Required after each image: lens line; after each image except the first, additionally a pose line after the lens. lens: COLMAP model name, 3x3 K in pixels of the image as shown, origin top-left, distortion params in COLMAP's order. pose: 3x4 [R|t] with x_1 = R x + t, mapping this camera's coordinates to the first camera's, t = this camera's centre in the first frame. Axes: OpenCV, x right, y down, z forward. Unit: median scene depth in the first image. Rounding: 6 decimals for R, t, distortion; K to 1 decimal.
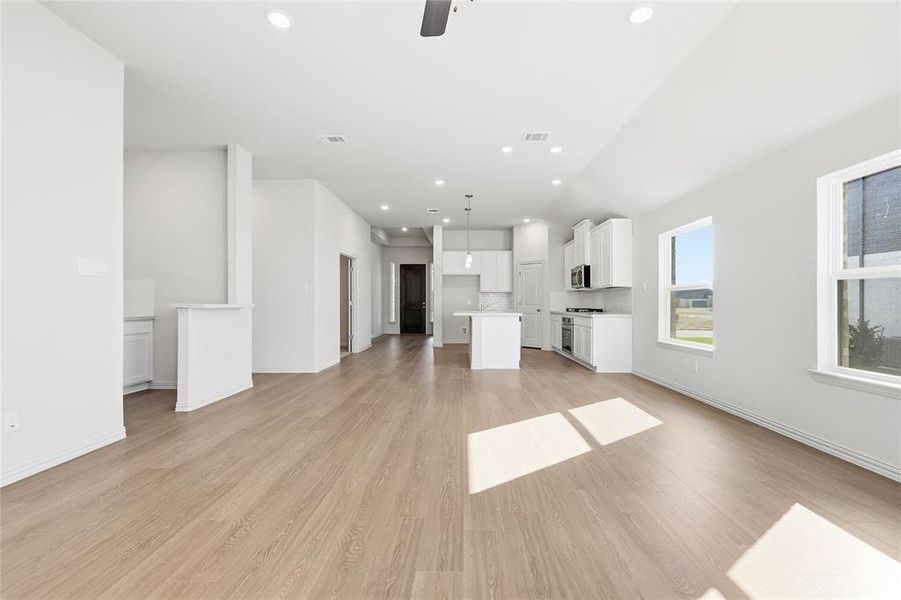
lens RADIAL K [[392.4, 0, 454.1], [0, 392.4, 300.7], [0, 0, 1]] dist [0.010616, 0.000138]
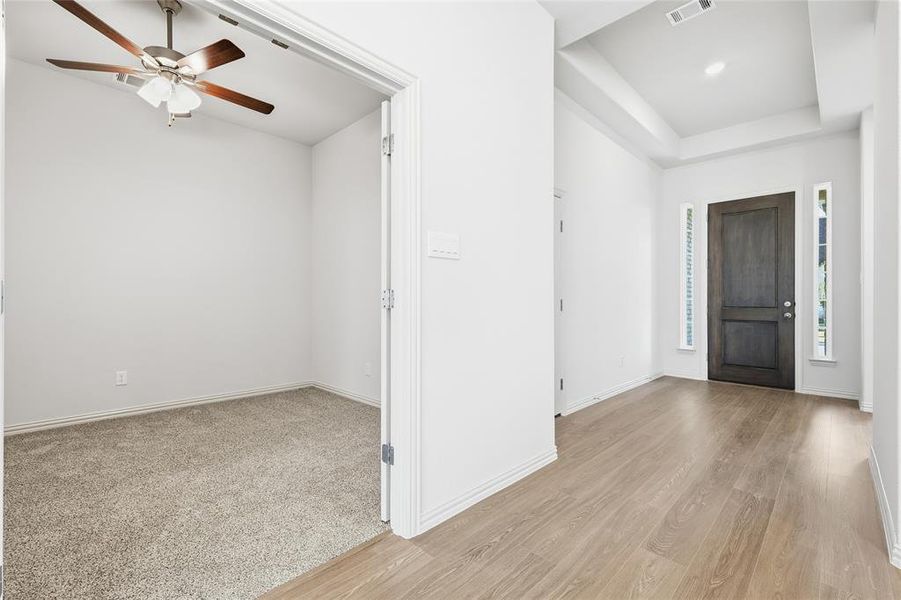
lens RADIAL K [[392.4, 0, 454.1], [0, 392.4, 300.7], [0, 0, 1]] dist [0.010616, 0.000138]
pose [[0.751732, -0.003748, -0.659458, -0.068857], [0.004459, 0.999990, -0.000601, 0.001788], [0.659454, -0.002489, 0.751741, 0.535802]]
